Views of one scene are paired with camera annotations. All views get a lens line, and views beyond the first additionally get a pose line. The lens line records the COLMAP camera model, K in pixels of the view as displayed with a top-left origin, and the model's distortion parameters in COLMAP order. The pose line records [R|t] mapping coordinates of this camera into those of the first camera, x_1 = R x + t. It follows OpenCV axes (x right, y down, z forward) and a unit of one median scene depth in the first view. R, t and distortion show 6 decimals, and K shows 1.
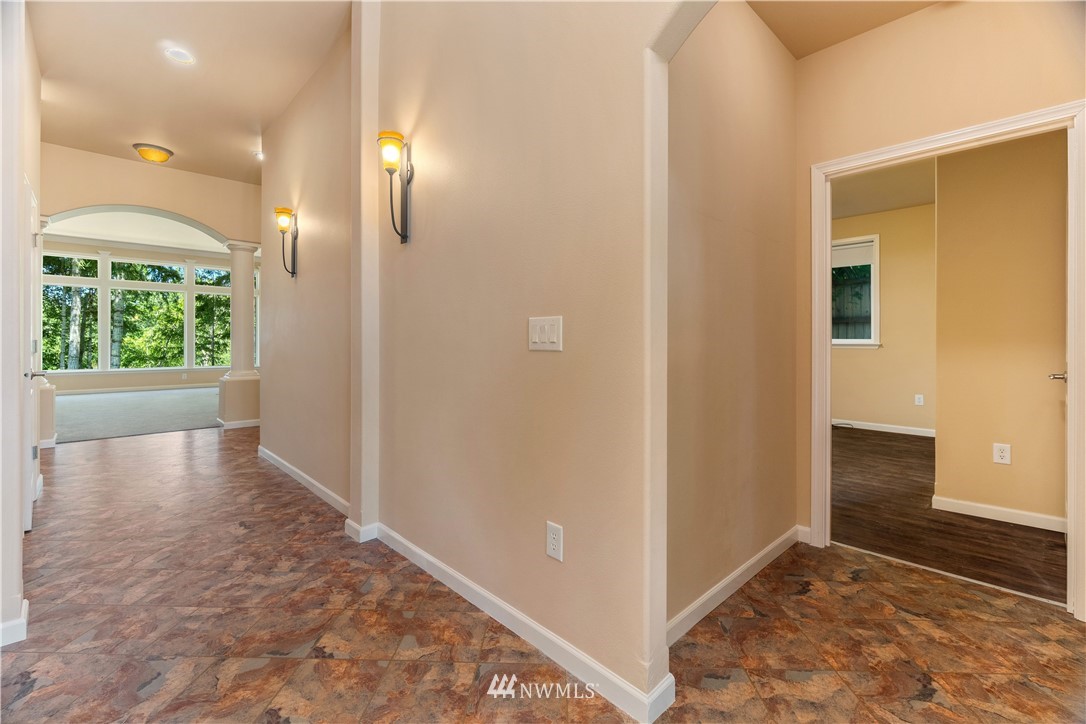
lens RADIAL K [[471.2, 0, 544.5], [0, 471.2, 344.8], [0, 0, 1]] dist [-0.004983, 0.000249]
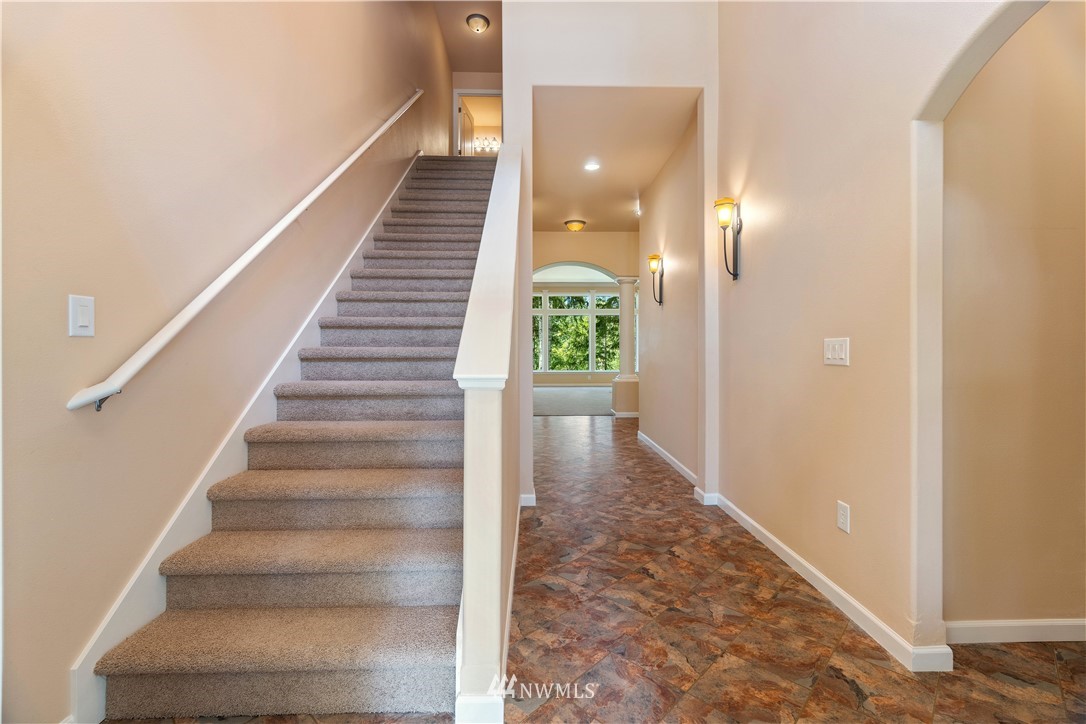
lens RADIAL K [[471.2, 0, 544.5], [0, 471.2, 344.8], [0, 0, 1]] dist [-0.004983, 0.000249]
pose [[0.737750, -0.010473, -0.674992, 0.203707], [-0.001567, 0.999850, -0.017226, -0.014123], [0.675072, 0.013766, 0.737624, -0.338530]]
